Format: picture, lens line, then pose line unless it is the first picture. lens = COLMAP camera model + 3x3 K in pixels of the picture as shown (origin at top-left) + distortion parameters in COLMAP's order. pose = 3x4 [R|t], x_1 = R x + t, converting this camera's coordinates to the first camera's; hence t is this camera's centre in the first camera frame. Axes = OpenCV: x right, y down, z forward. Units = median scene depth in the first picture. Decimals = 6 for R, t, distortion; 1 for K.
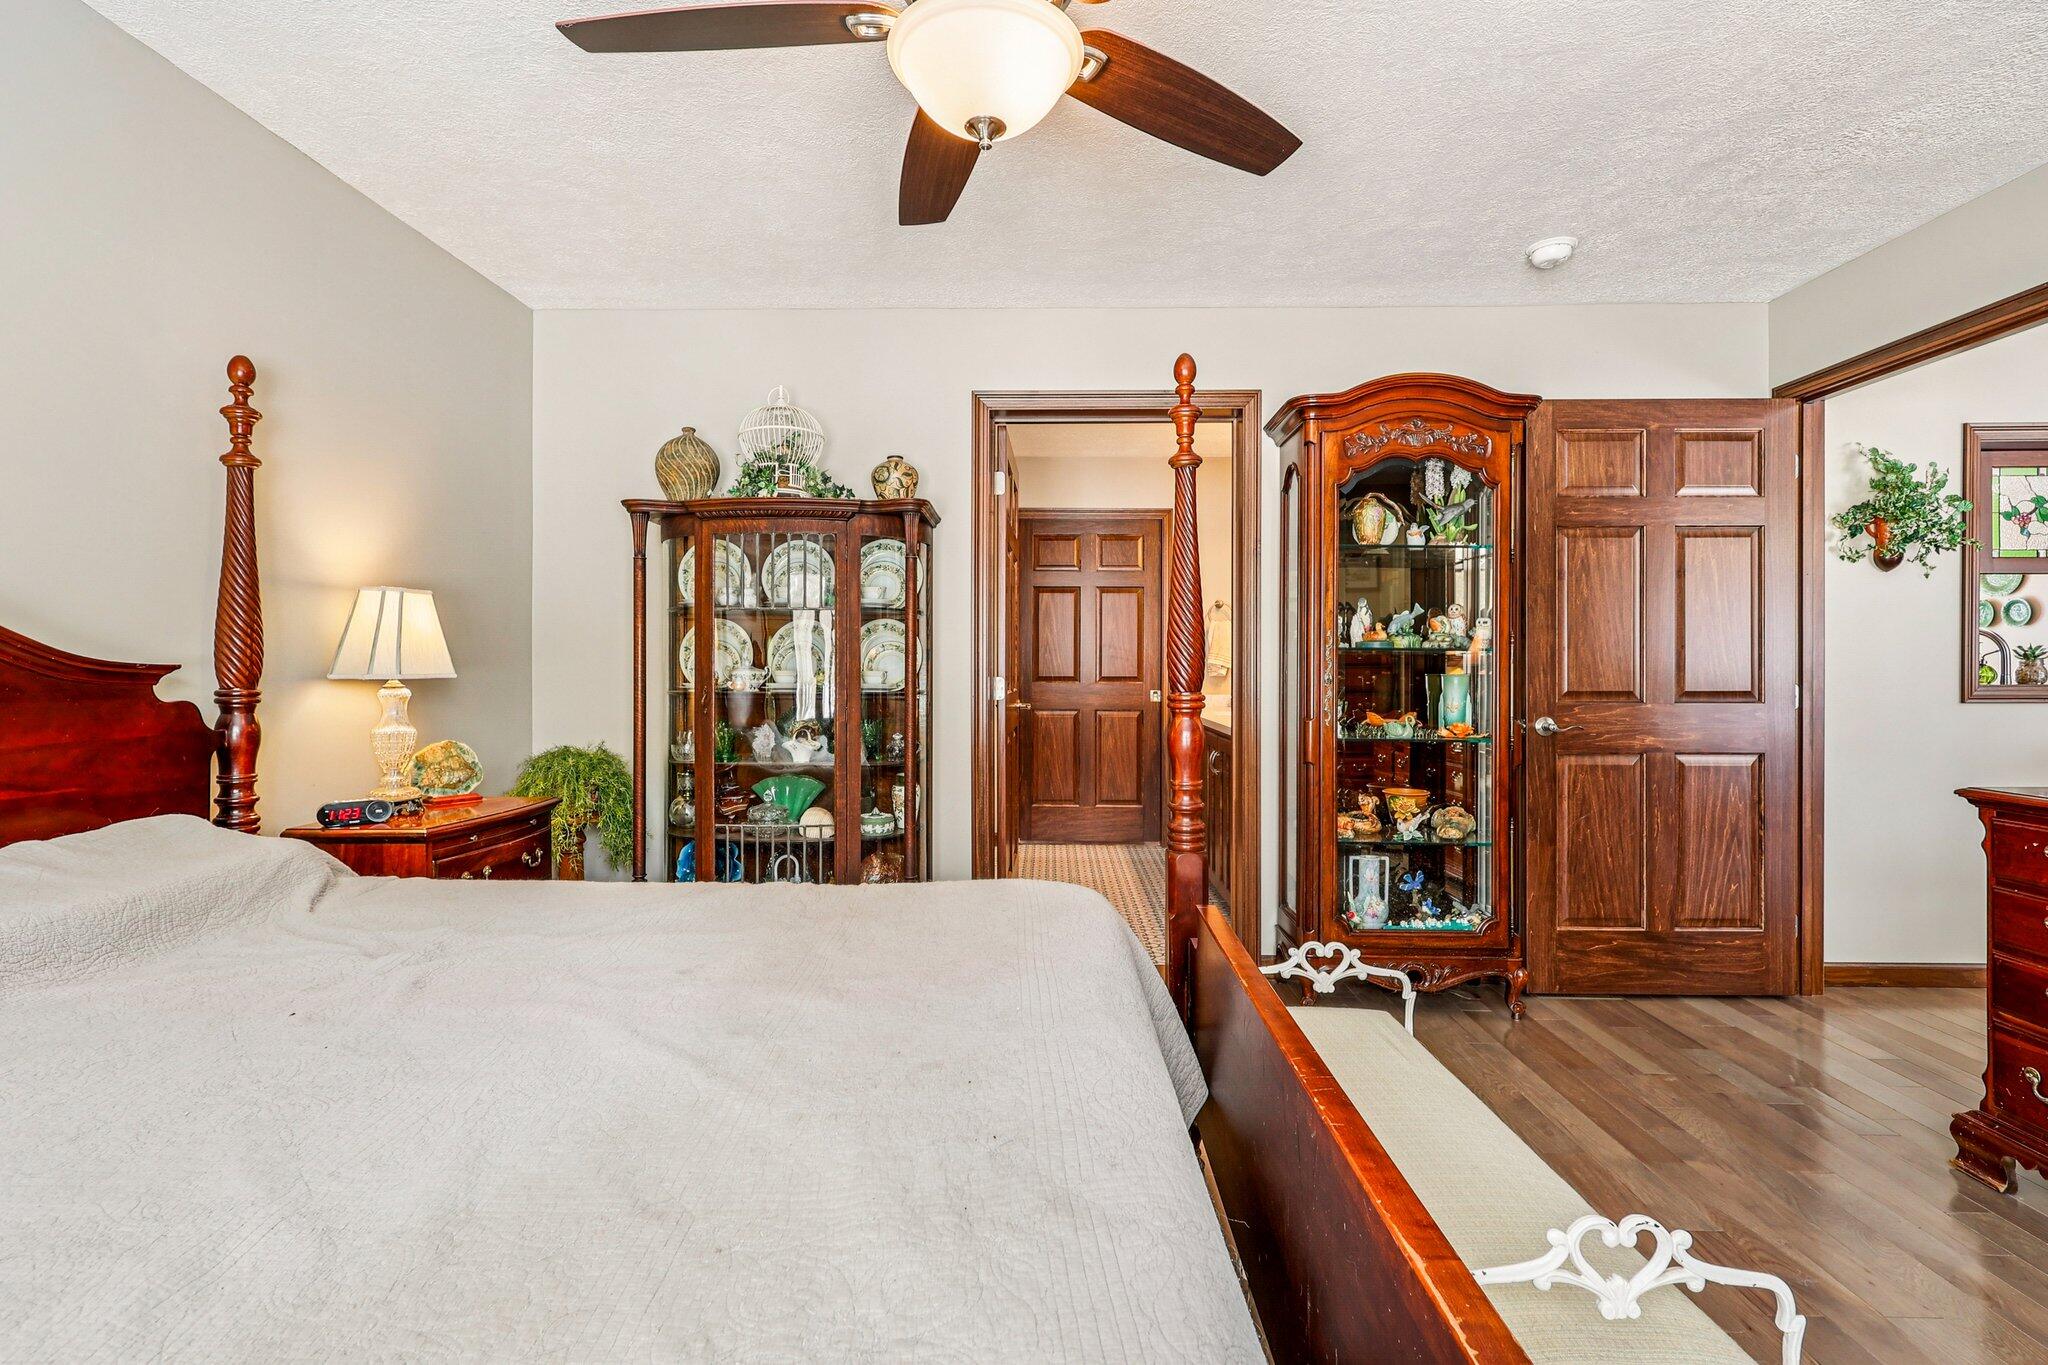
lens RADIAL K [[958.1, 0, 1022.0], [0, 958.1, 664.9], [0, 0, 1]] dist [0.001839, 0.000798]
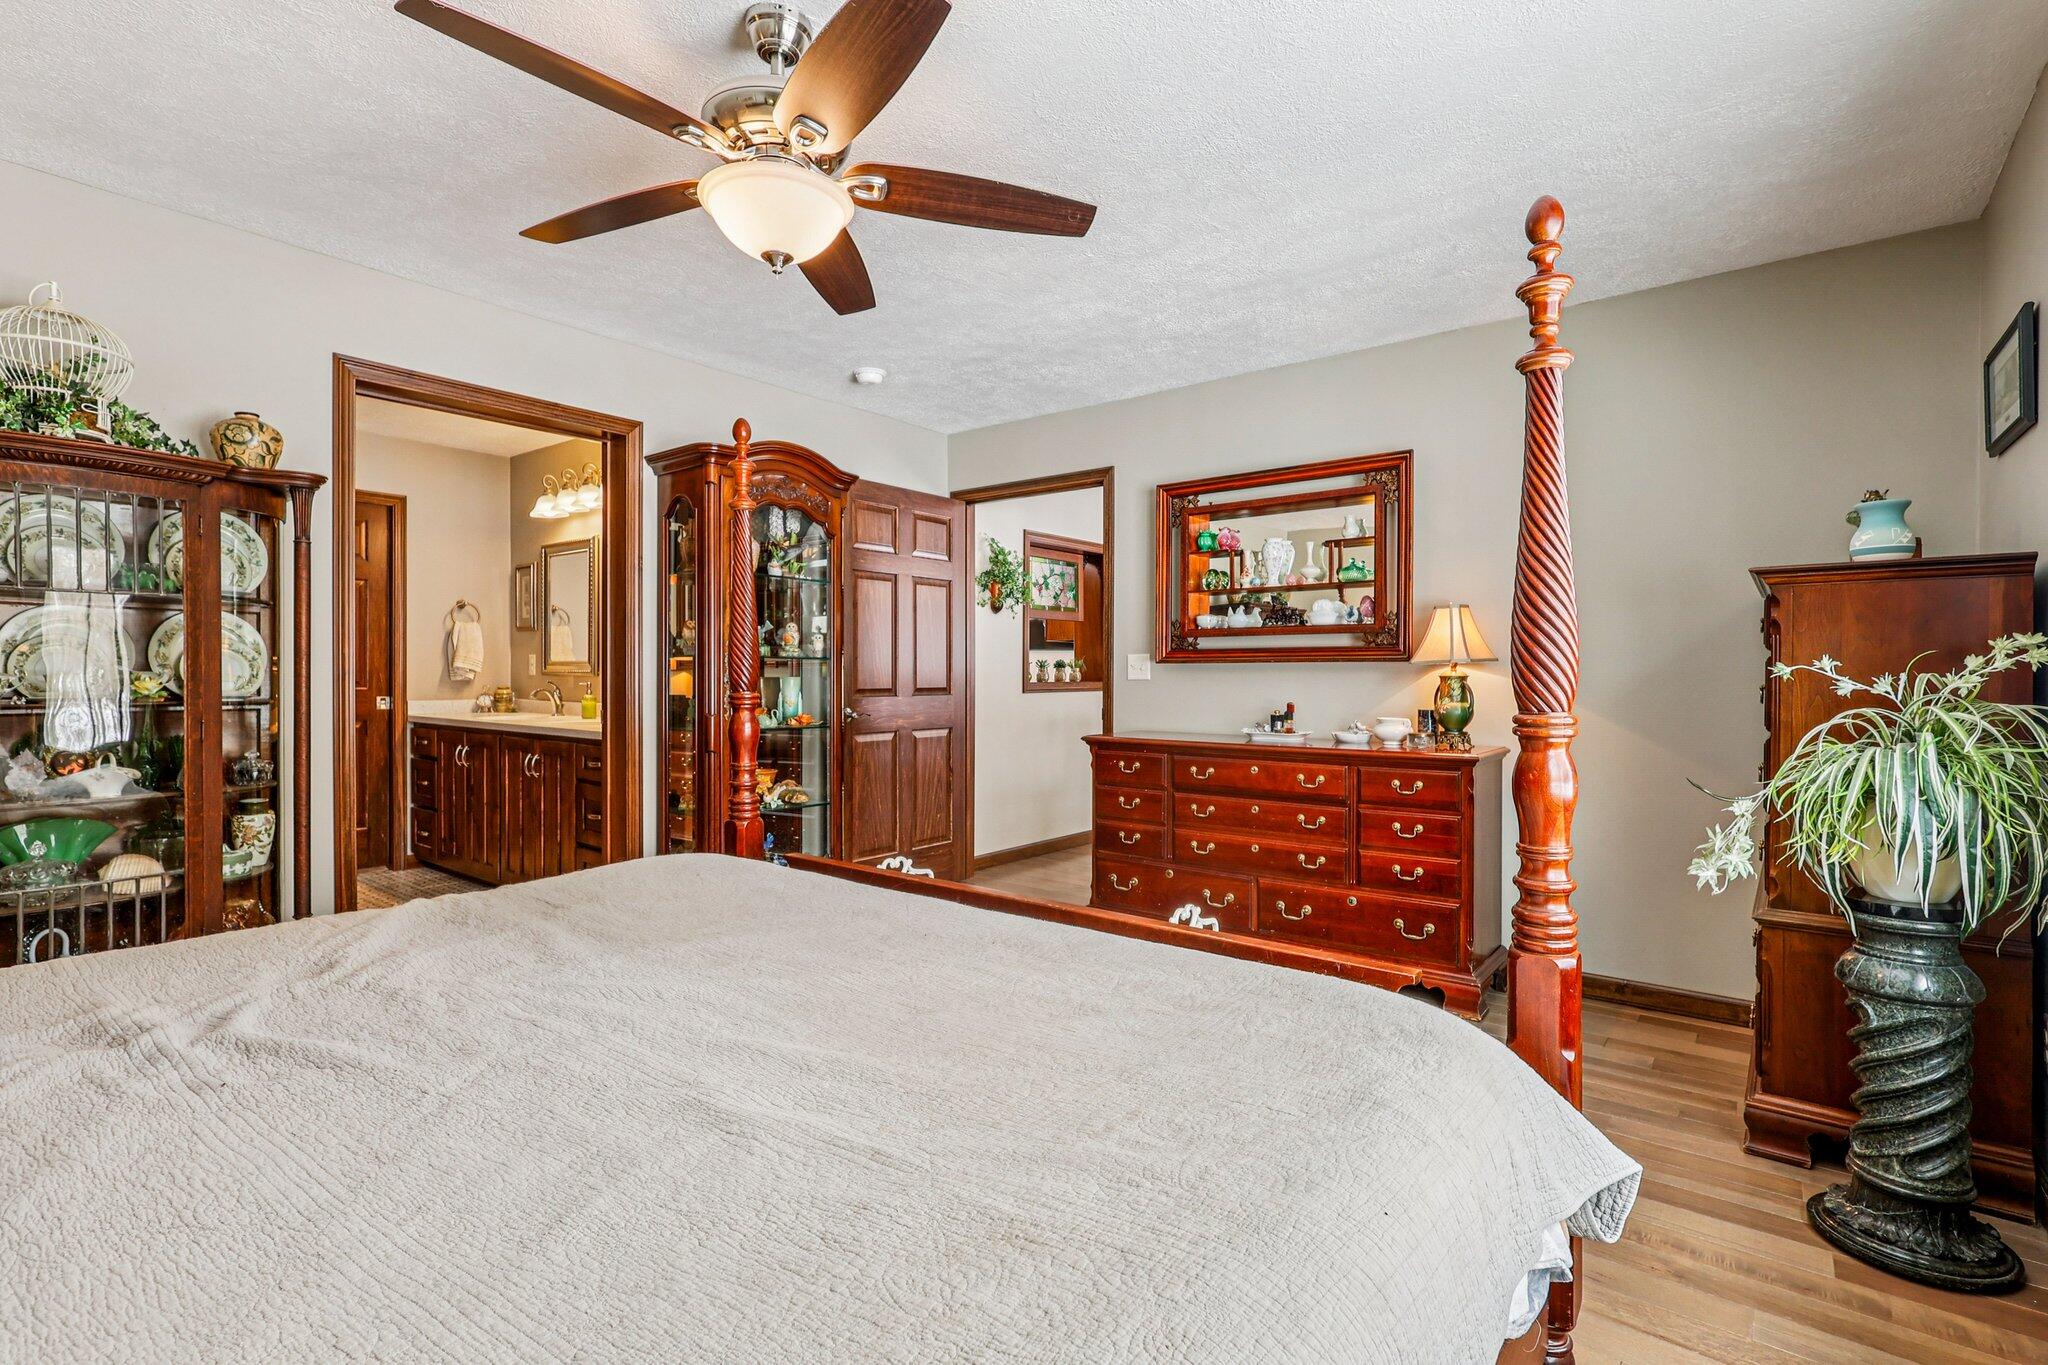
lens RADIAL K [[957.3, 0, 1025.4], [0, 957.3, 669.2], [0, 0, 1]] dist [0.000990, -0.000208]
pose [[0.600157, 0.003627, 0.799874, -0.391032], [-0.003676, 0.999992, -0.001776, 0.000328], [-0.799874, -0.001875, 0.600166, -0.024213]]
